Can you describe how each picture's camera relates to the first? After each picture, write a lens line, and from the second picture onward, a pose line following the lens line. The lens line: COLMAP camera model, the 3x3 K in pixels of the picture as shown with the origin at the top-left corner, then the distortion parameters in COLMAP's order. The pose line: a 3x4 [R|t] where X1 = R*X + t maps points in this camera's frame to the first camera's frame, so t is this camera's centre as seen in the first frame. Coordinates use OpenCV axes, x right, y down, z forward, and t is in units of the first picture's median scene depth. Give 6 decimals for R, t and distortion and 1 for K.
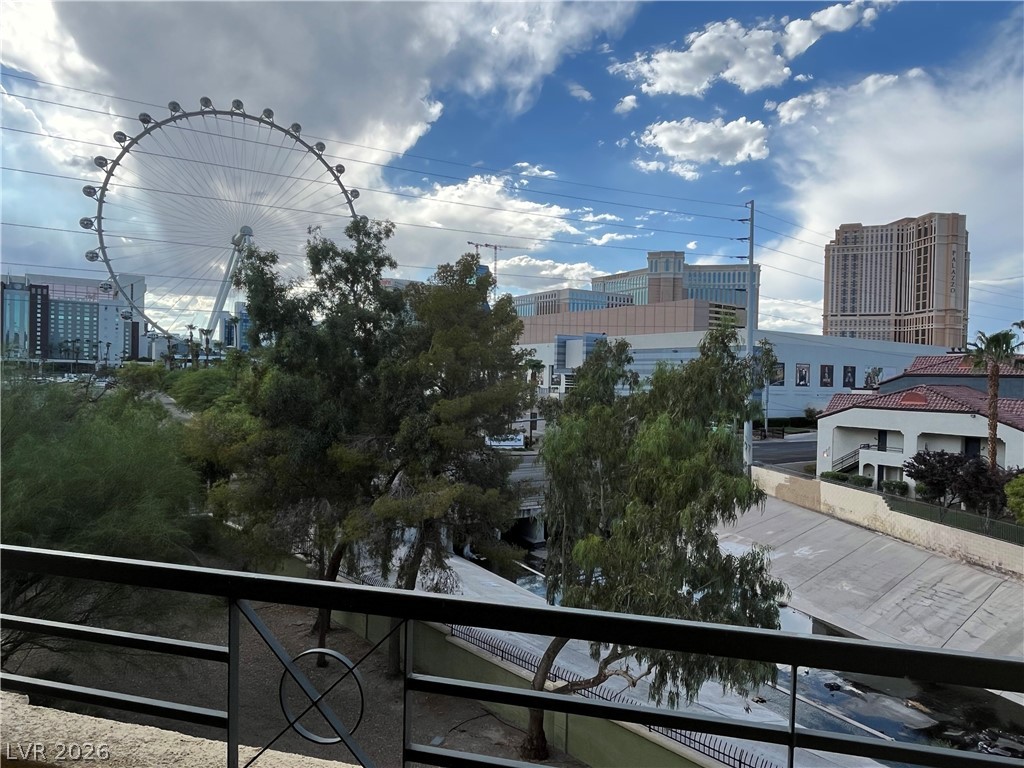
lens RADIAL K [[647.5, 0, 505.5], [0, 647.5, 385.4], [0, 0, 1]] dist [0.029041, -0.027151]
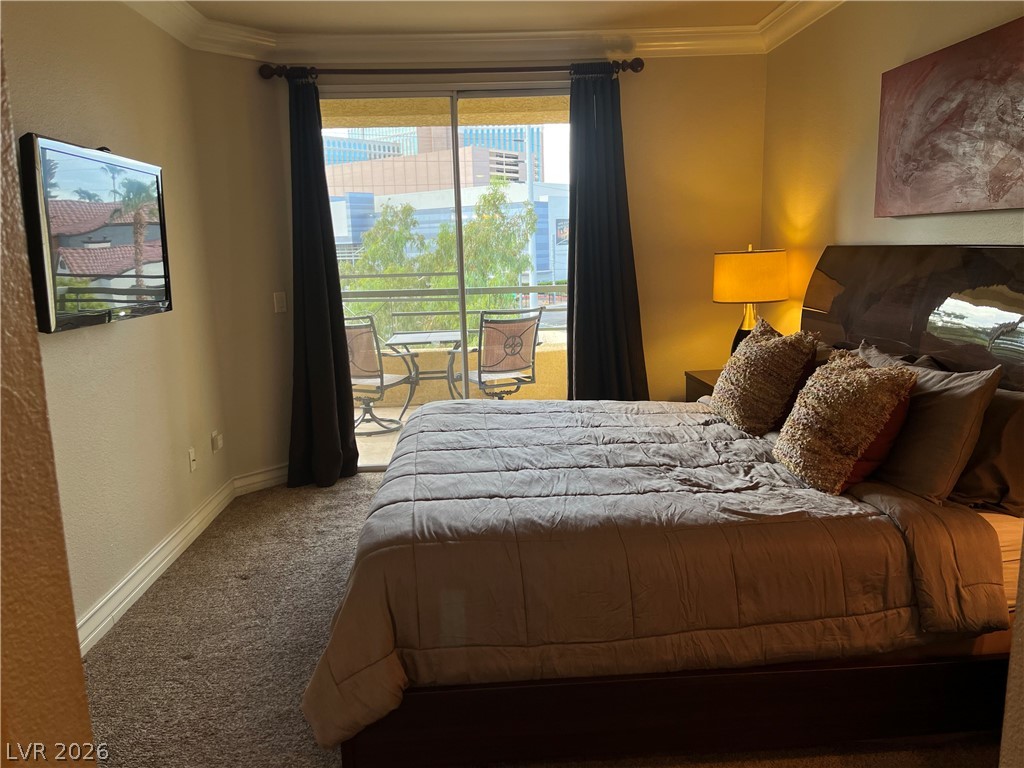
lens RADIAL K [[784.6, 0, 511.4], [0, 784.6, 383.9], [0, 0, 1]] dist [0.069515, -0.085219]
pose [[0.946091, -0.105792, 0.306138, -0.085477], [0.055855, 0.984285, 0.167522, 0.012910], [-0.319050, -0.141392, 0.937132, -0.312534]]
